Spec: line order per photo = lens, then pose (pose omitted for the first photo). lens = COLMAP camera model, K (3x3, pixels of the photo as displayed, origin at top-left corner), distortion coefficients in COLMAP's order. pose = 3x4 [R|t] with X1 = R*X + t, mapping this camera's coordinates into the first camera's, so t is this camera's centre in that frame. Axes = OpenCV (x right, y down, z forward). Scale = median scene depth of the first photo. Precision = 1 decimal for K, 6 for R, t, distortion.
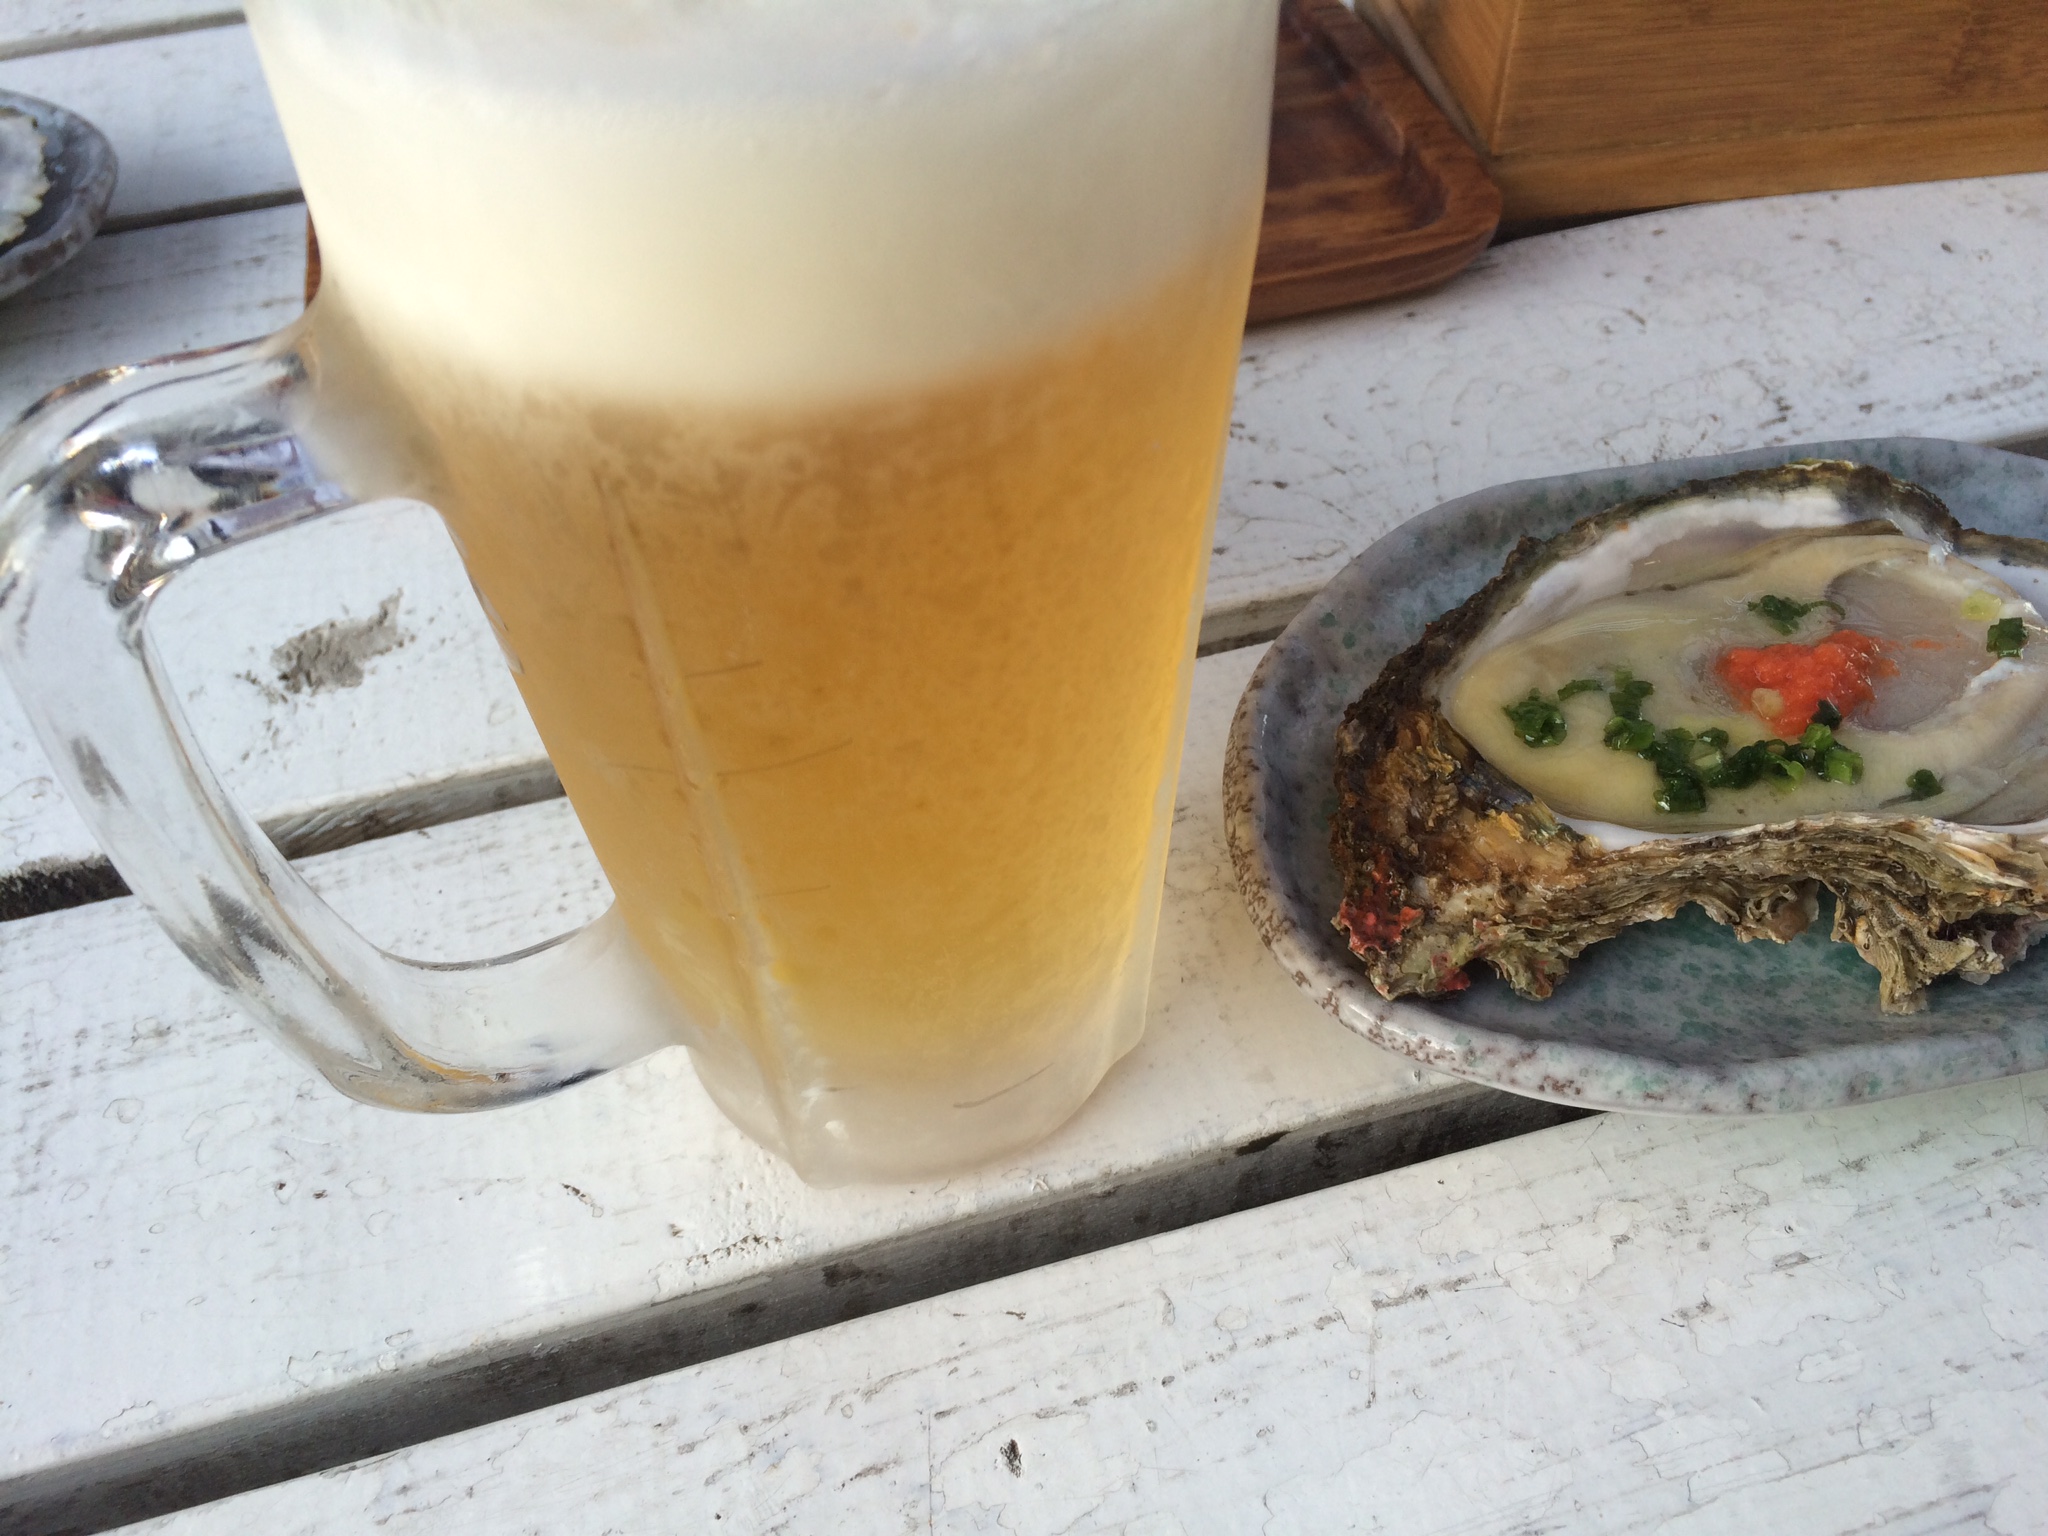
lens RADIAL K [[1734.0, 0, 1024.0], [0, 1734.0, 768.0], [0, 0, 1]] dist [0.006992, 0.003859]
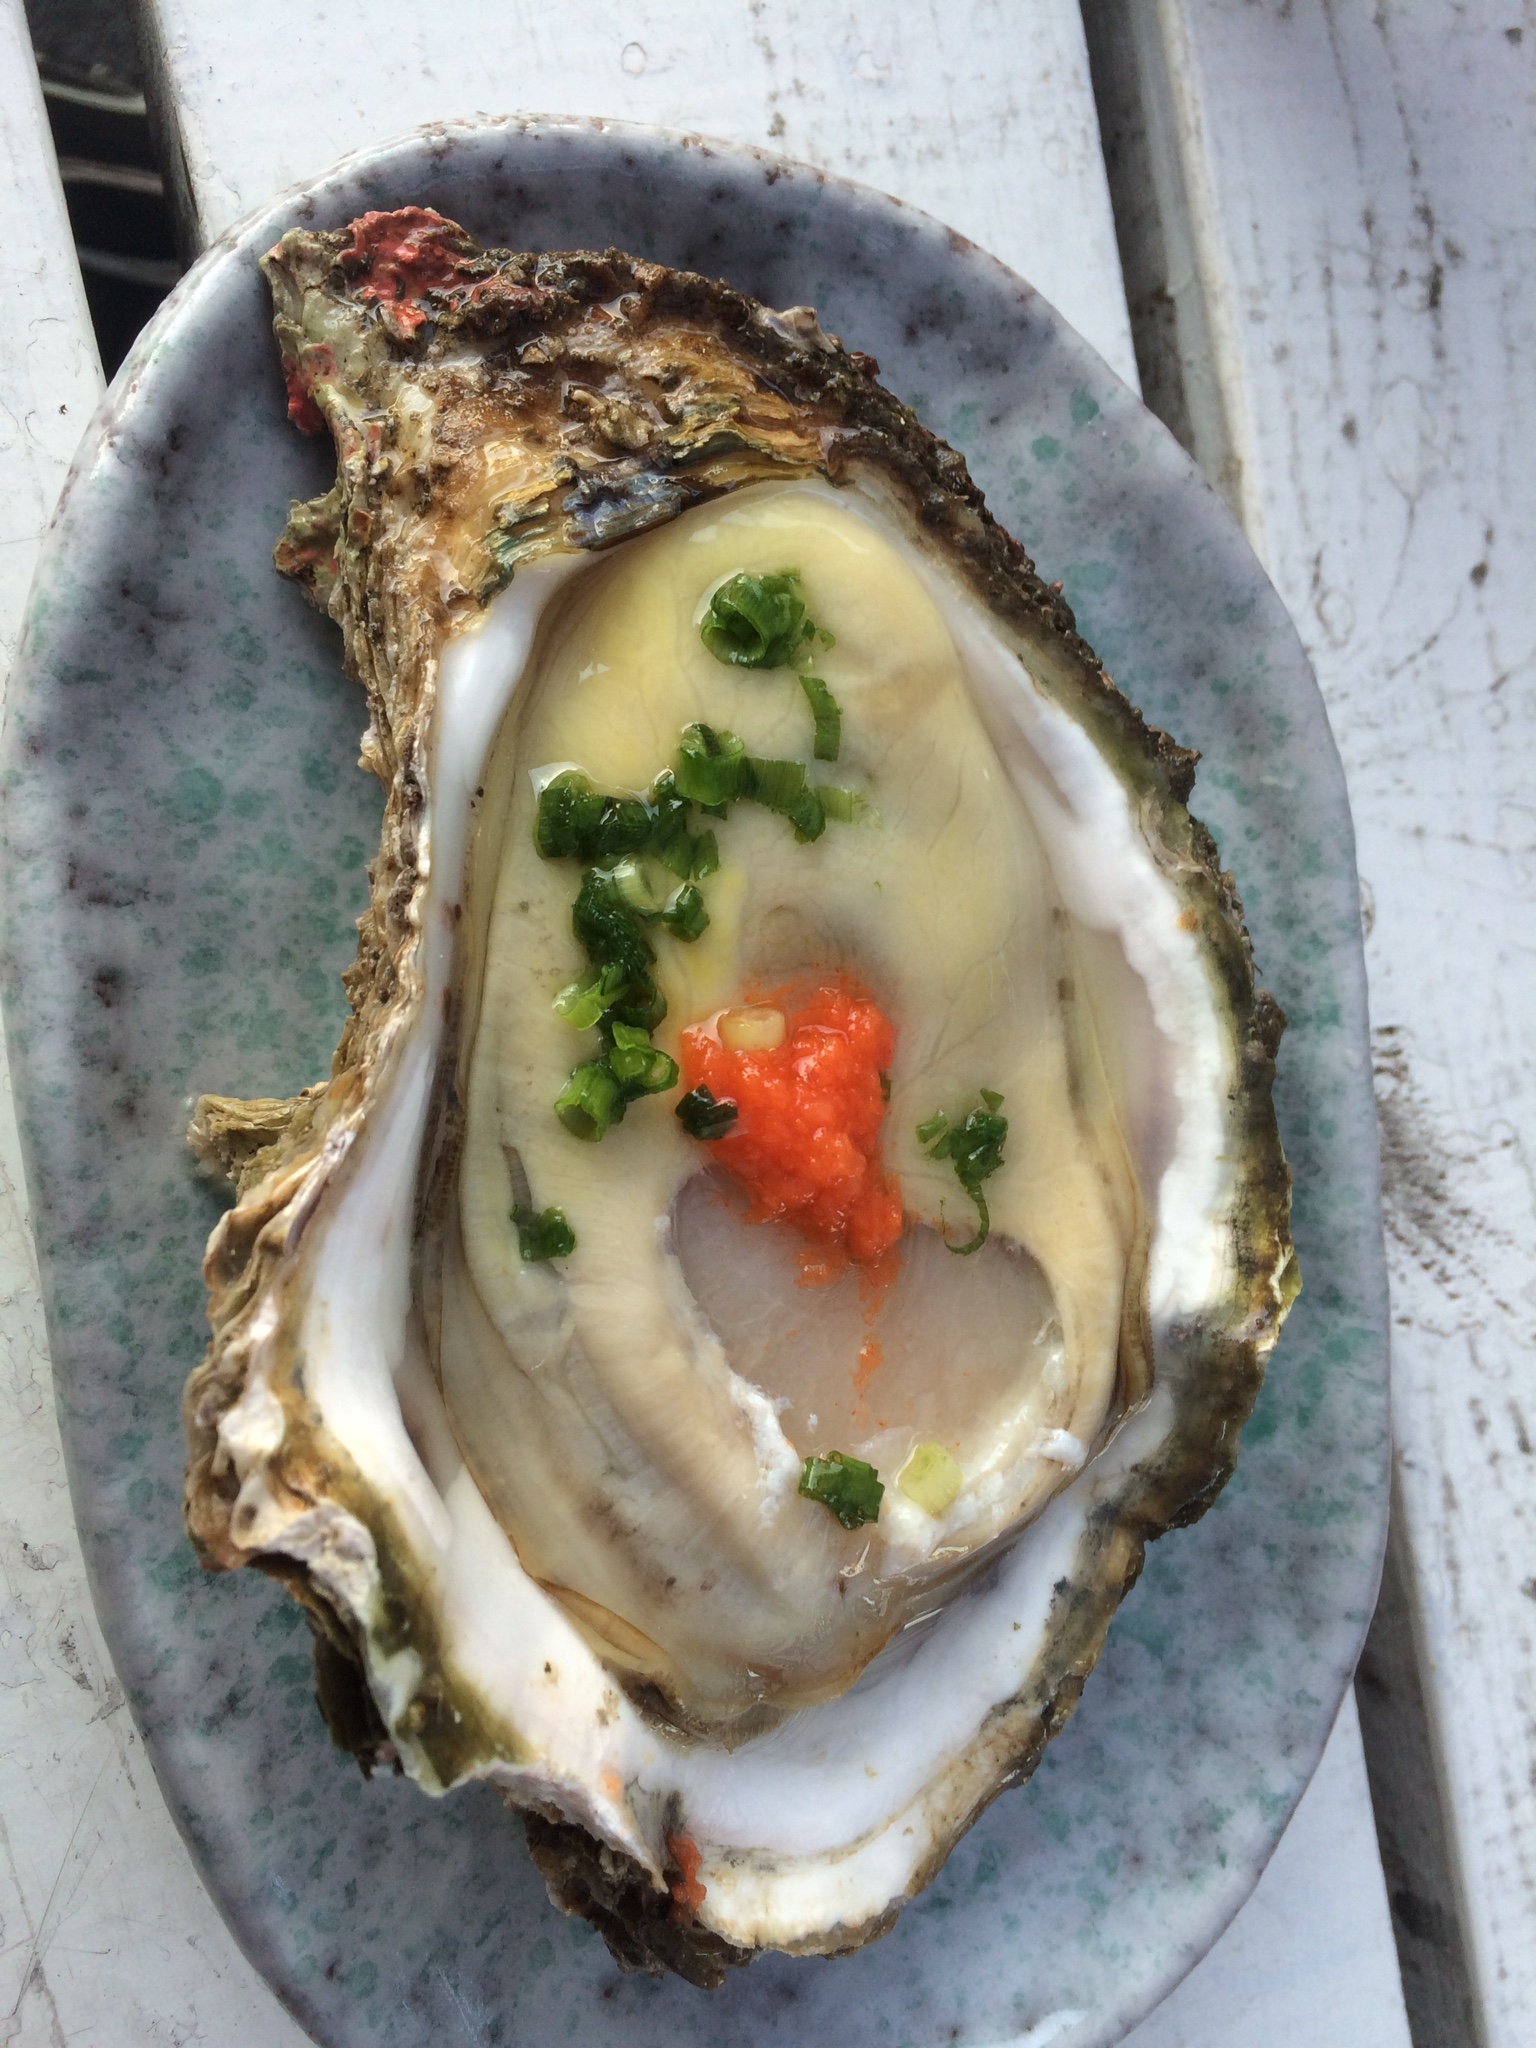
lens RADIAL K [[1806.7, 0, 768.0], [0, 1806.7, 1024.0], [0, 0, 1]] dist [0.036325, -0.002705]
pose [[-0.076736, 0.995702, 0.051856, 0.370912], [-0.920596, -0.090729, 0.379830, -0.245622], [0.382903, -0.018592, 0.923602, 0.436617]]
